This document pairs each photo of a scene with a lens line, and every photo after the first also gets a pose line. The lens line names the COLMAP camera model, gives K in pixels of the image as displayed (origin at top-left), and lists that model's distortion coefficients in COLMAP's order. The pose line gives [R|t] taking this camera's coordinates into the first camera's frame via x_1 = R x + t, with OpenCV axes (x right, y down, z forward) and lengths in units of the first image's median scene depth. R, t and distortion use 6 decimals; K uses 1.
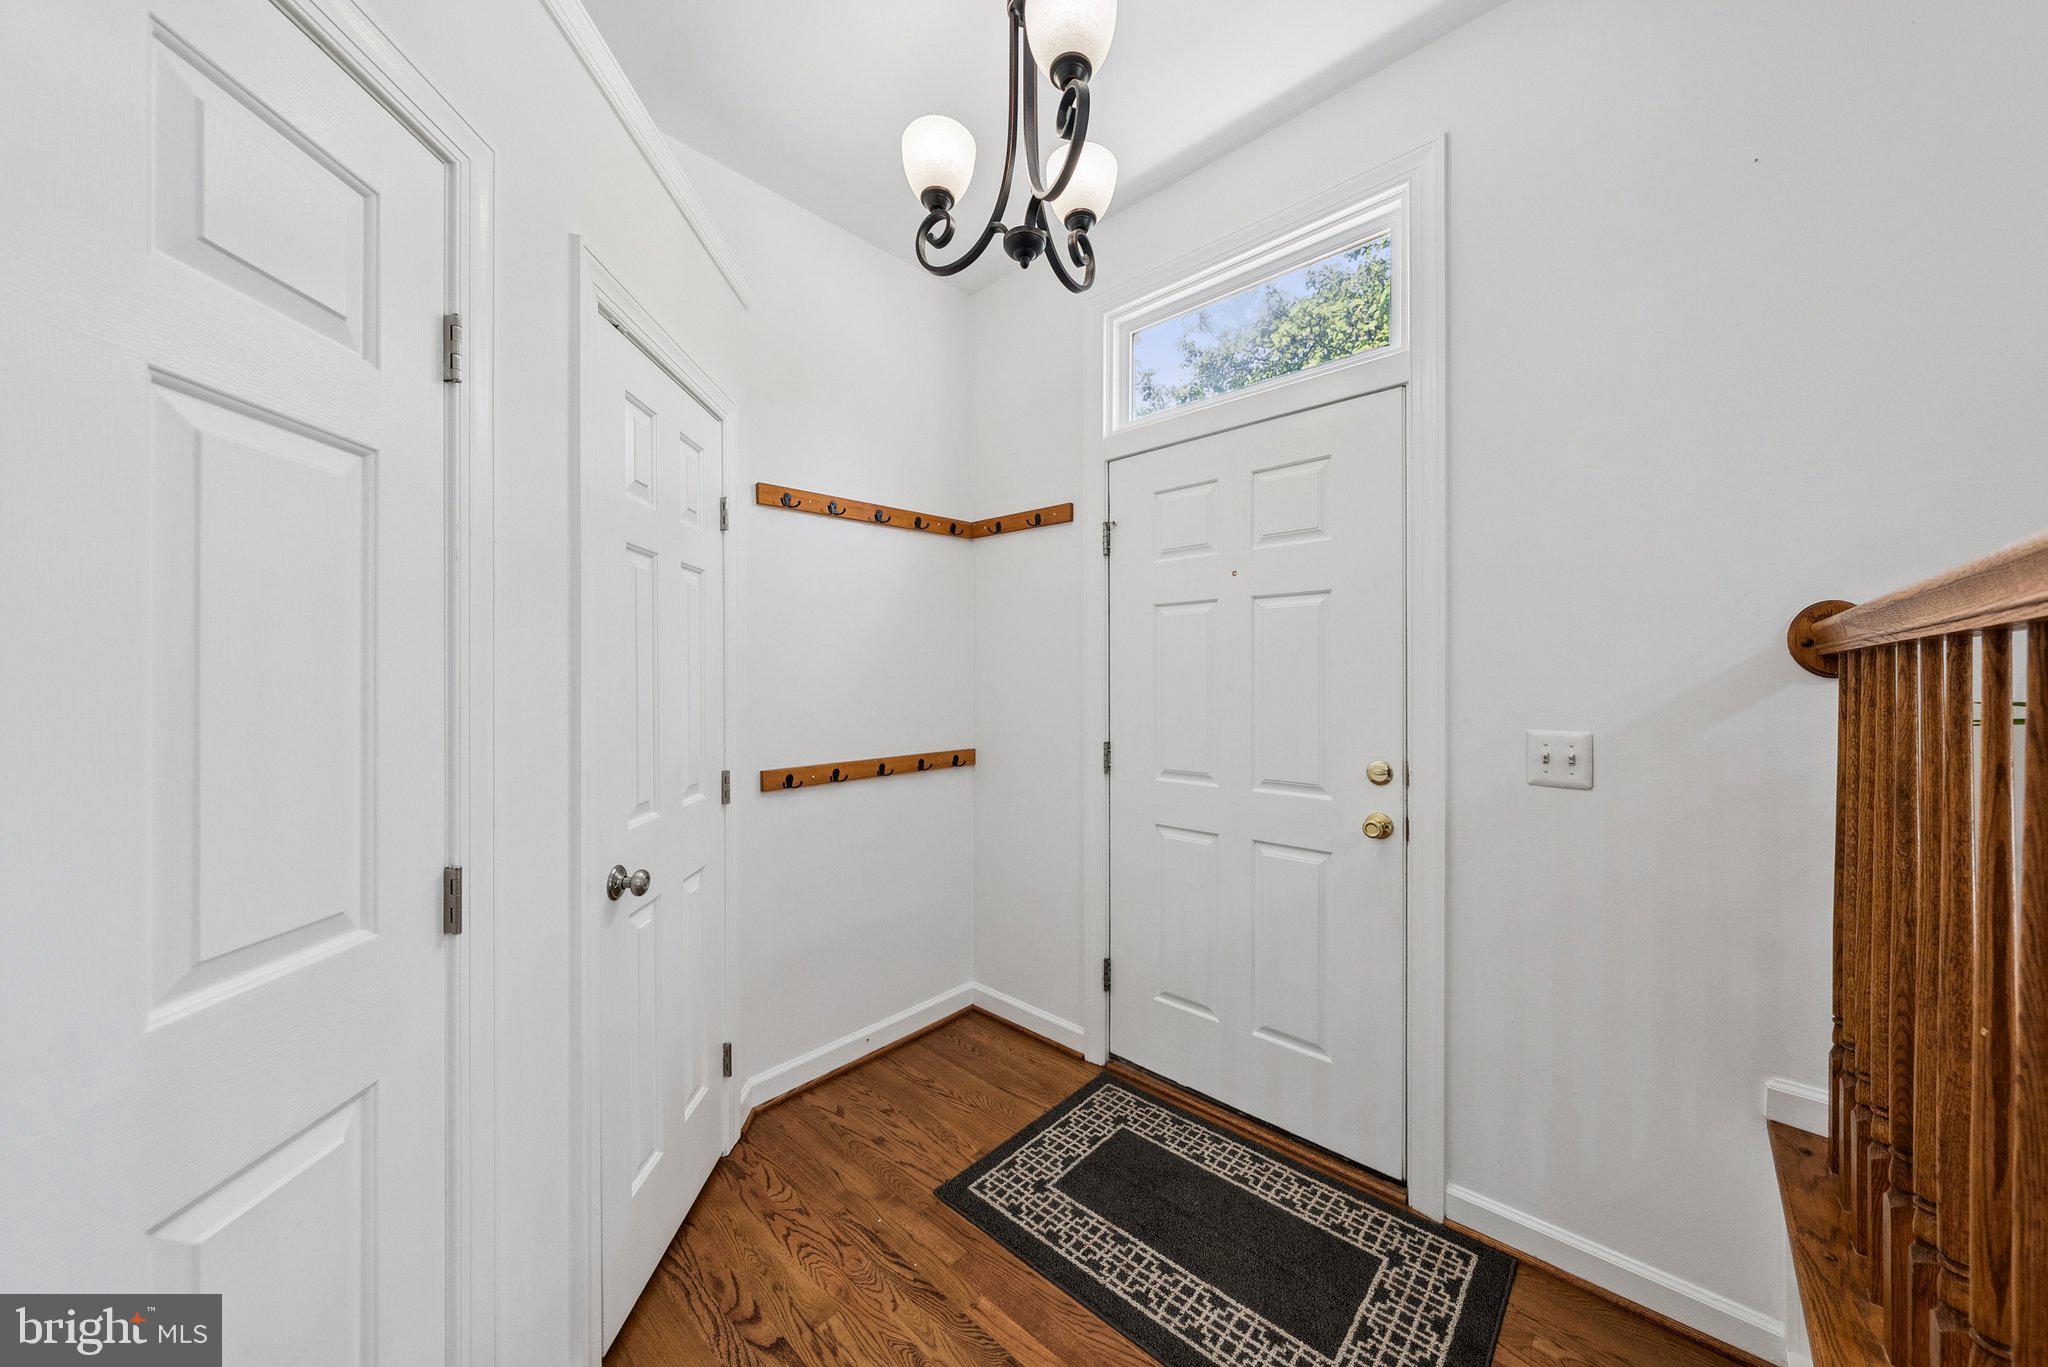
lens RADIAL K [[705.6, 0, 1024.7], [0, 705.6, 686.3], [0, 0, 1]] dist [-0.001239, -0.000051]
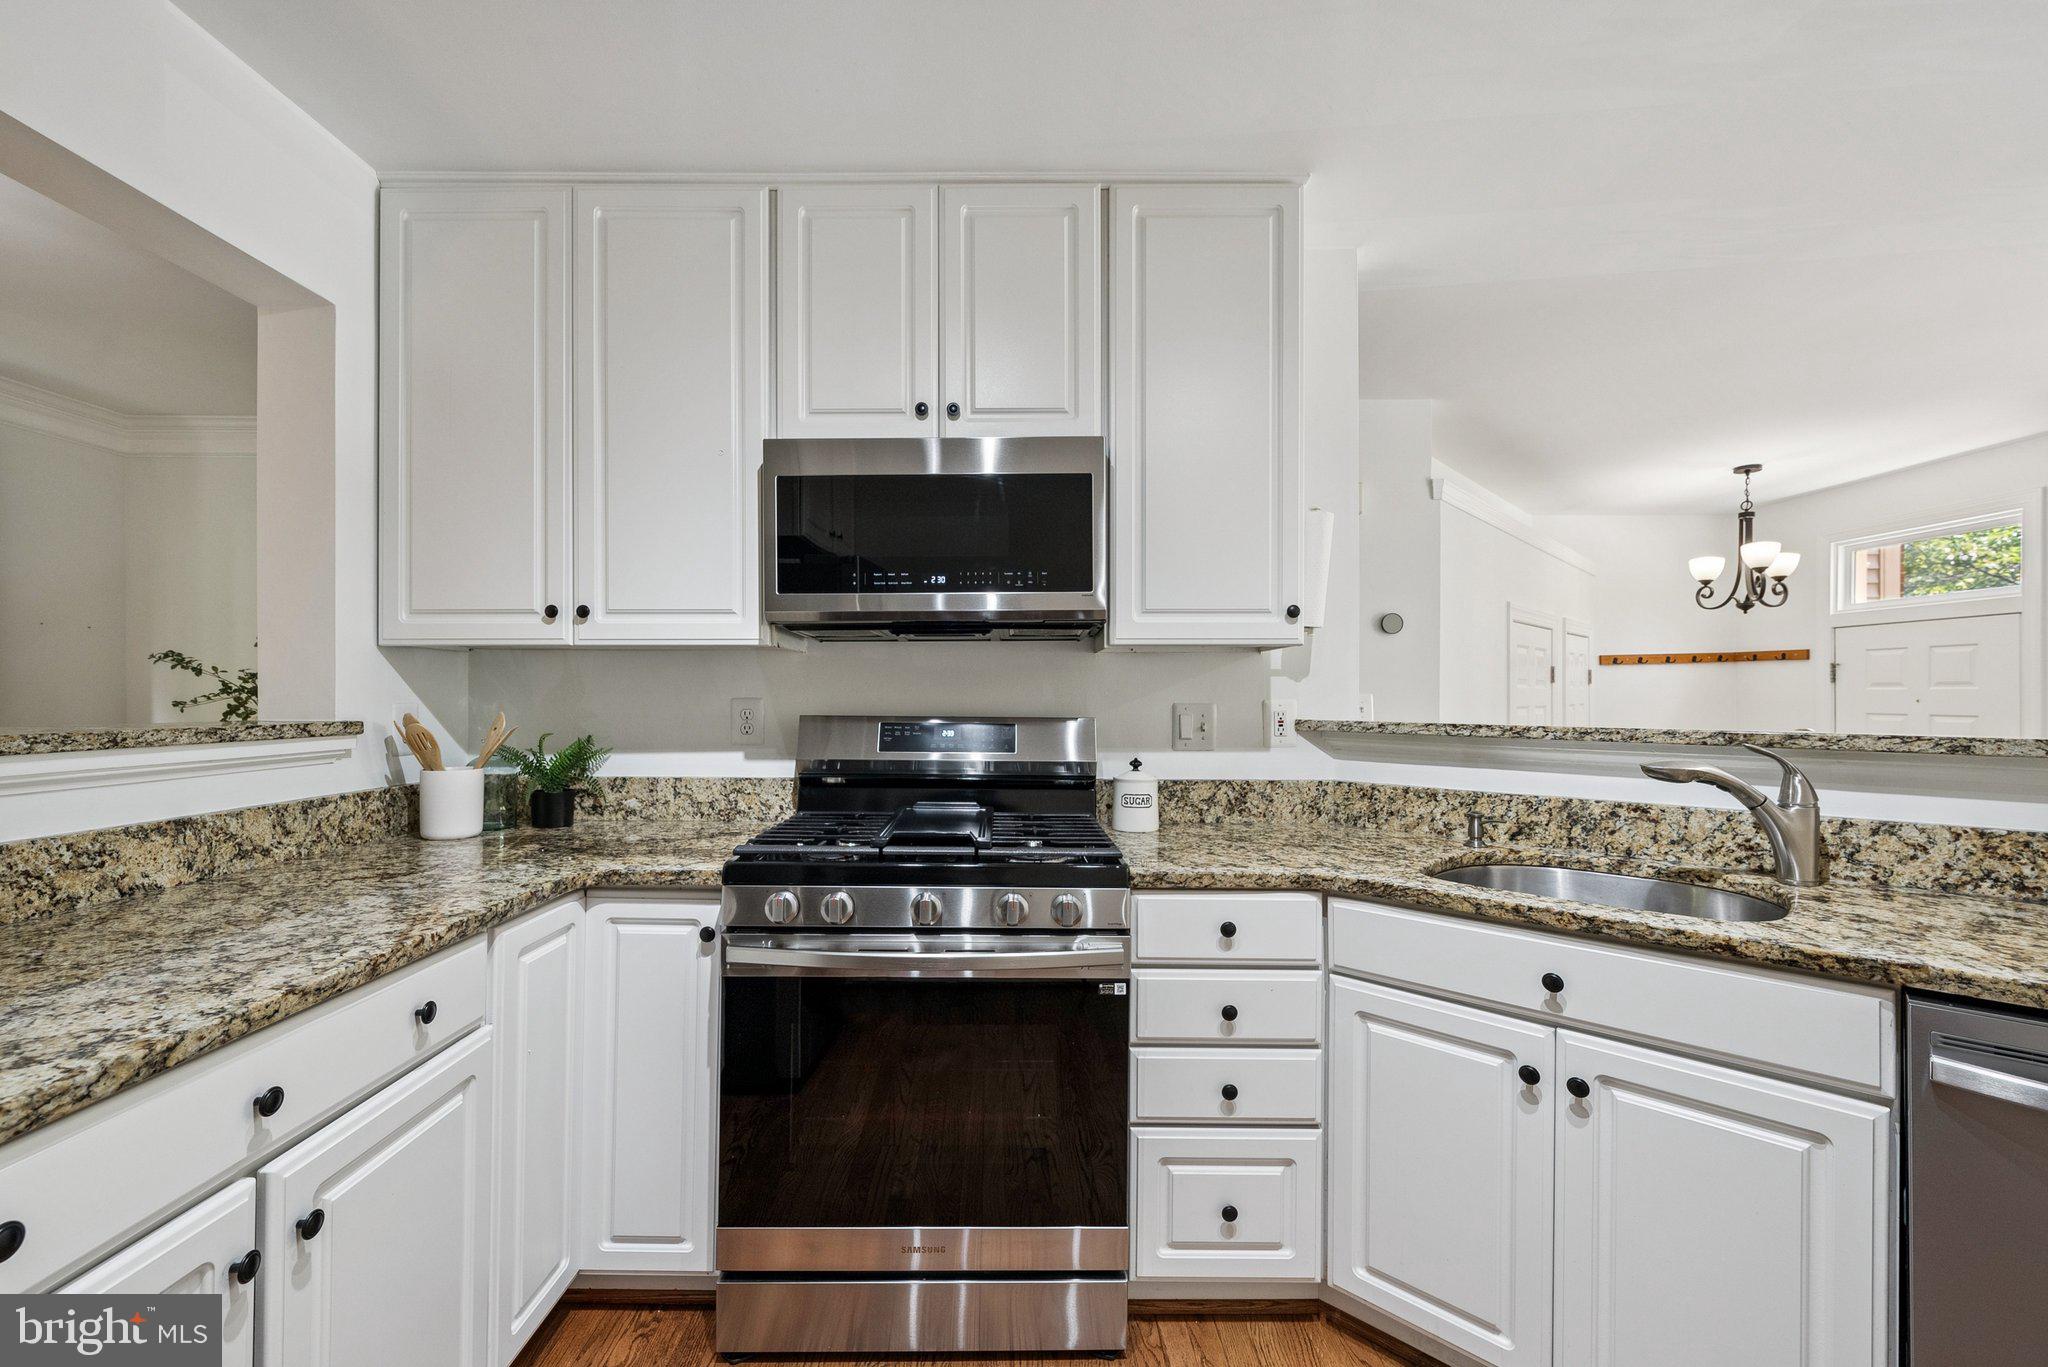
lens RADIAL K [[839.3, 0, 1019.5], [0, 839.3, 683.8], [0, 0, 1]] dist [0.000448, 0.000296]
pose [[0.684109, -0.009785, -0.729315, 0.304058], [-0.005191, 0.999819, -0.018283, -0.158353], [0.729362, 0.016294, 0.683934, -2.252991]]
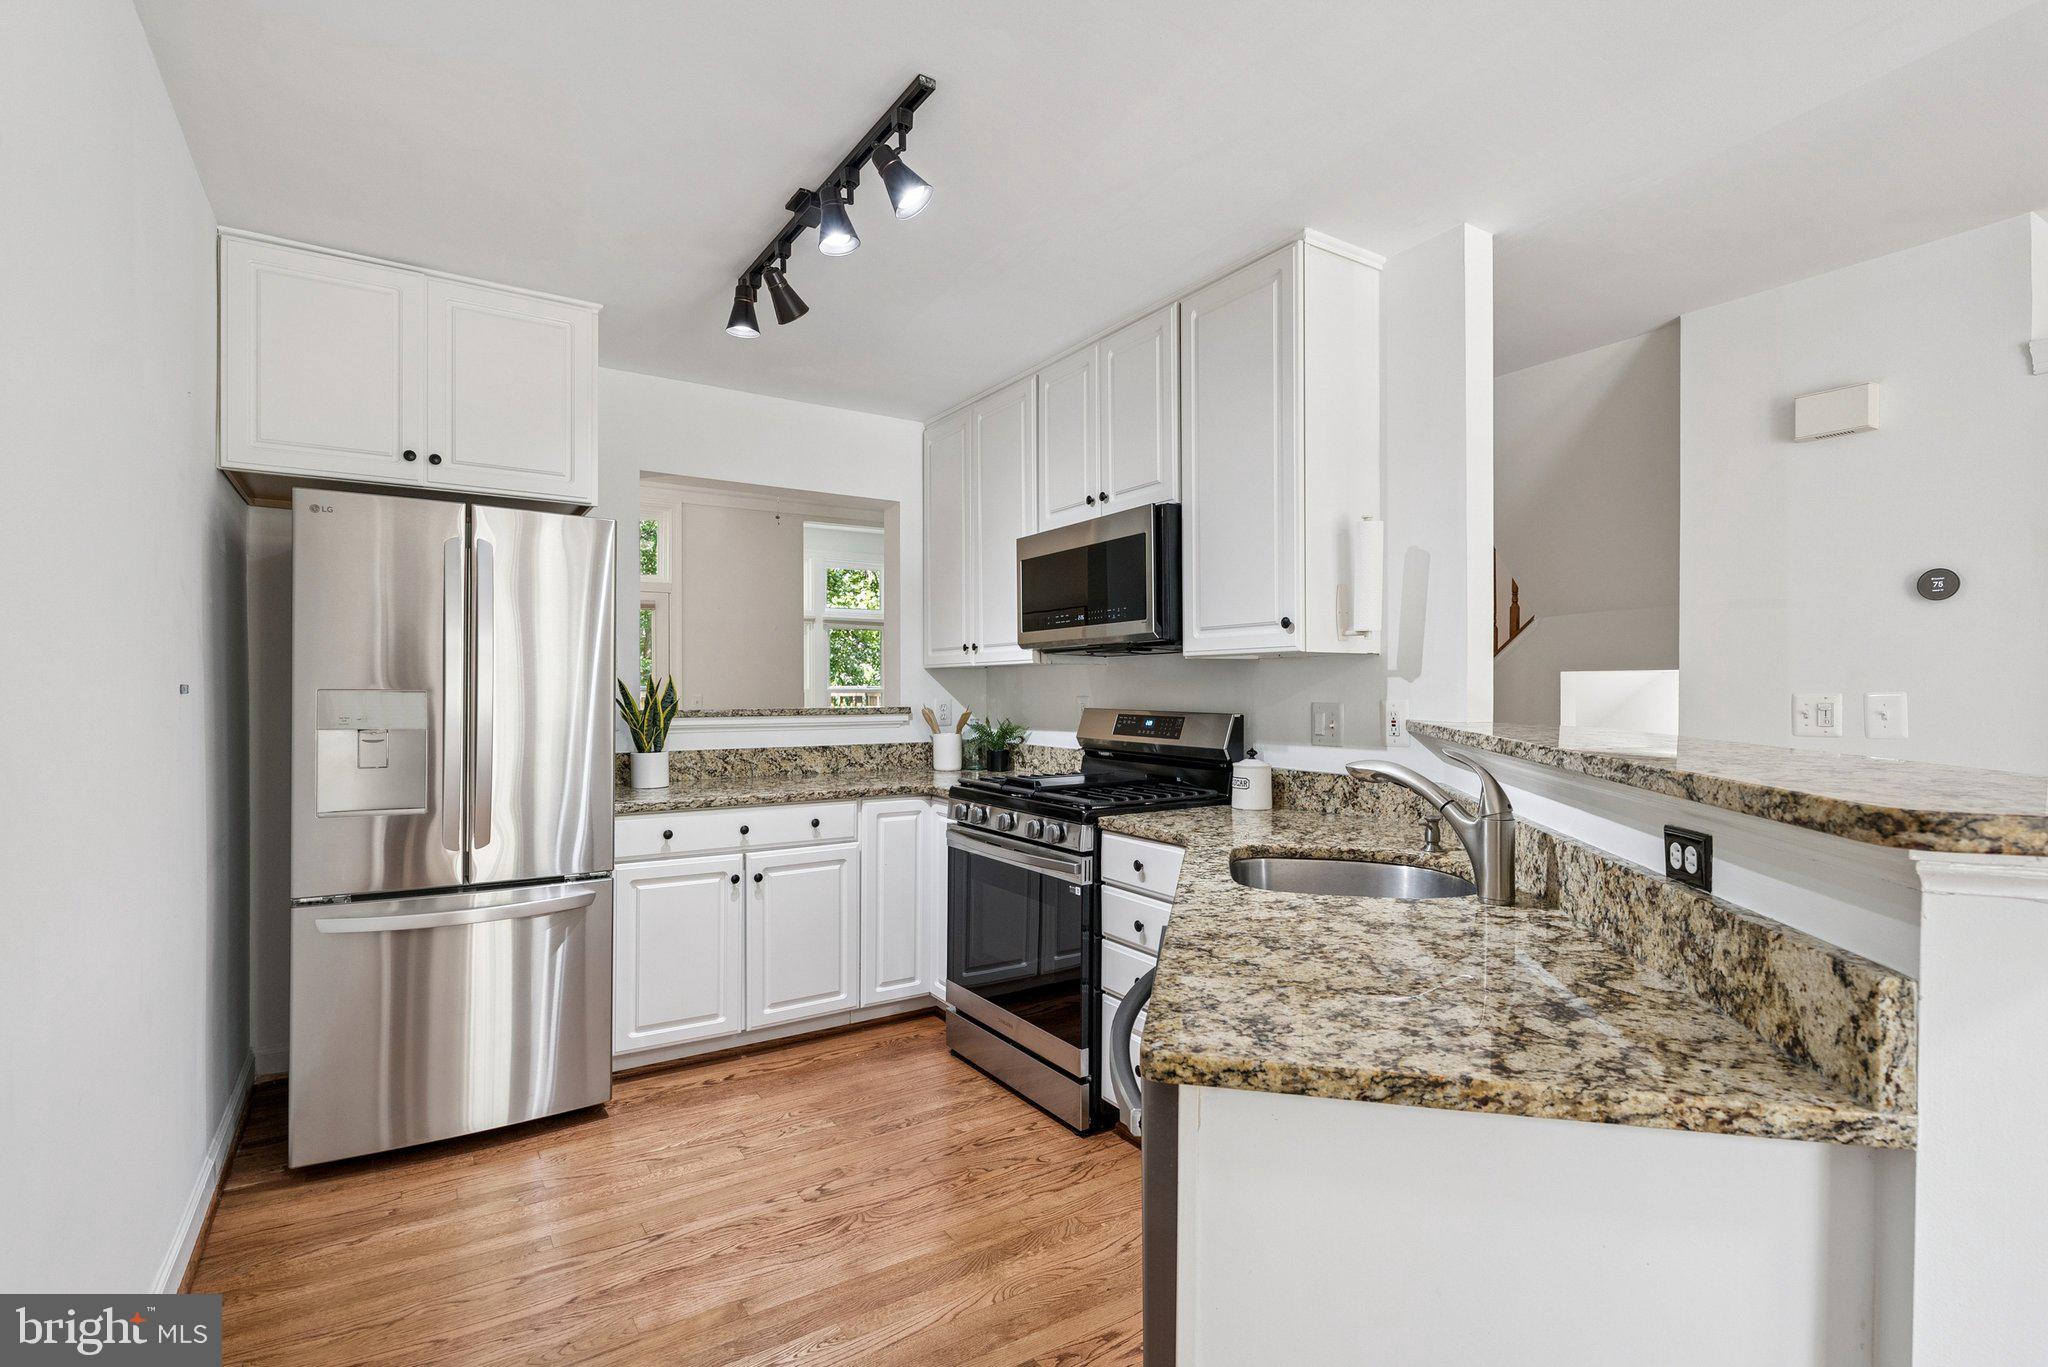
lens RADIAL K [[960.7, 0, 1015.0], [0, 960.7, 682.4], [0, 0, 1]] dist [0.000717, -0.000149]
pose [[-0.249017, -0.007308, -0.968471, 1.111687], [-0.004889, 0.999968, -0.006289, -0.172454], [0.968487, 0.003169, -0.249045, -1.410234]]
